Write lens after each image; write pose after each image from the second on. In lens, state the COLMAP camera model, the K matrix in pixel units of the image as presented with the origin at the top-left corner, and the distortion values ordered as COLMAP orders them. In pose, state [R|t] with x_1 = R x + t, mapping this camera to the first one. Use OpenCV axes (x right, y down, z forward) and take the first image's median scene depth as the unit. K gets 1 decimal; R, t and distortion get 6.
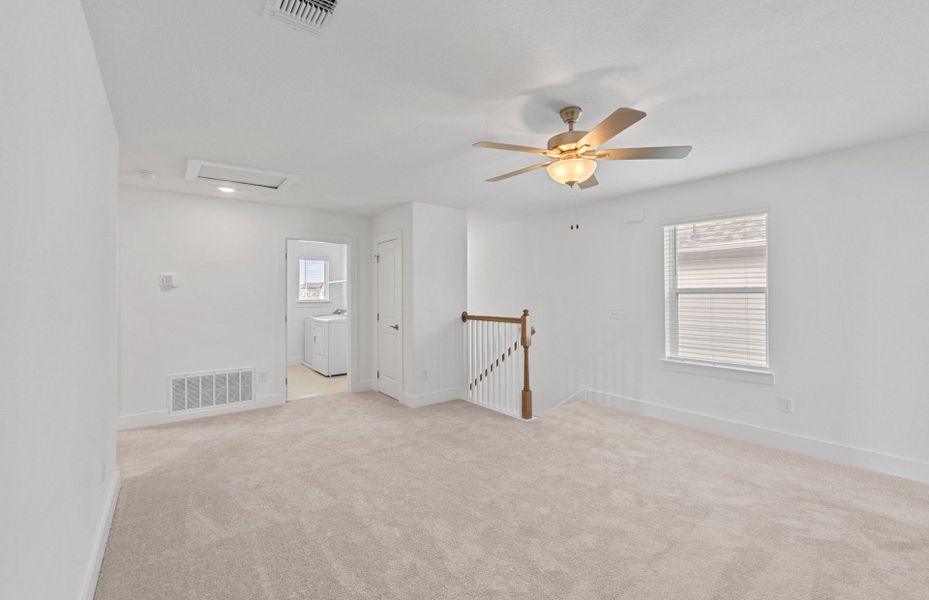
lens RADIAL K [[387.0, 0, 465.9], [0, 387.0, 291.2], [0, 0, 1]] dist [-0.003208, -0.000665]
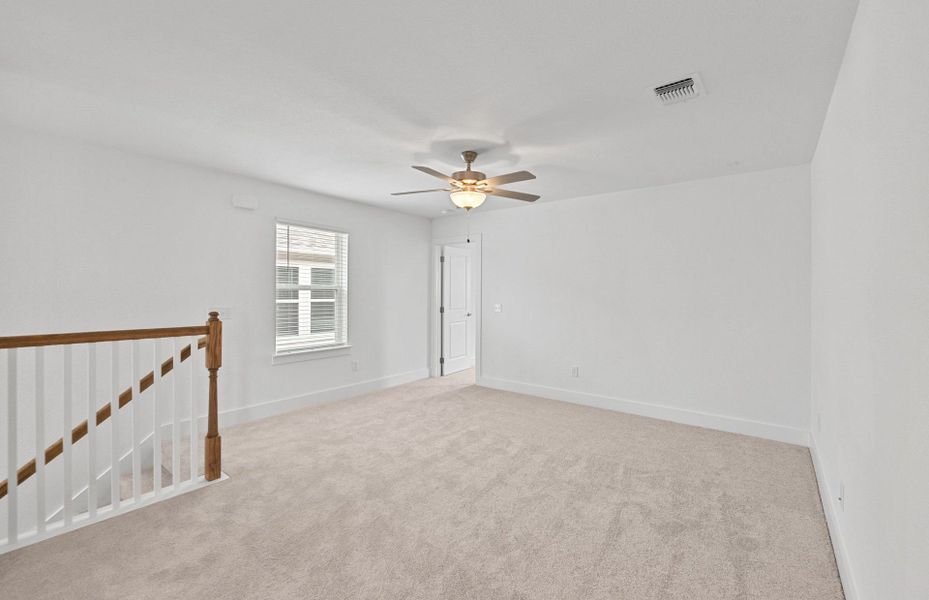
lens RADIAL K [[387.0, 0, 465.9], [0, 387.0, 291.2], [0, 0, 1]] dist [-0.003208, -0.000665]
pose [[-0.233932, 0.008276, 0.972218, -0.599643], [-0.013835, 0.999834, -0.011840, 0.015207], [-0.972155, -0.016221, -0.233779, 0.769233]]
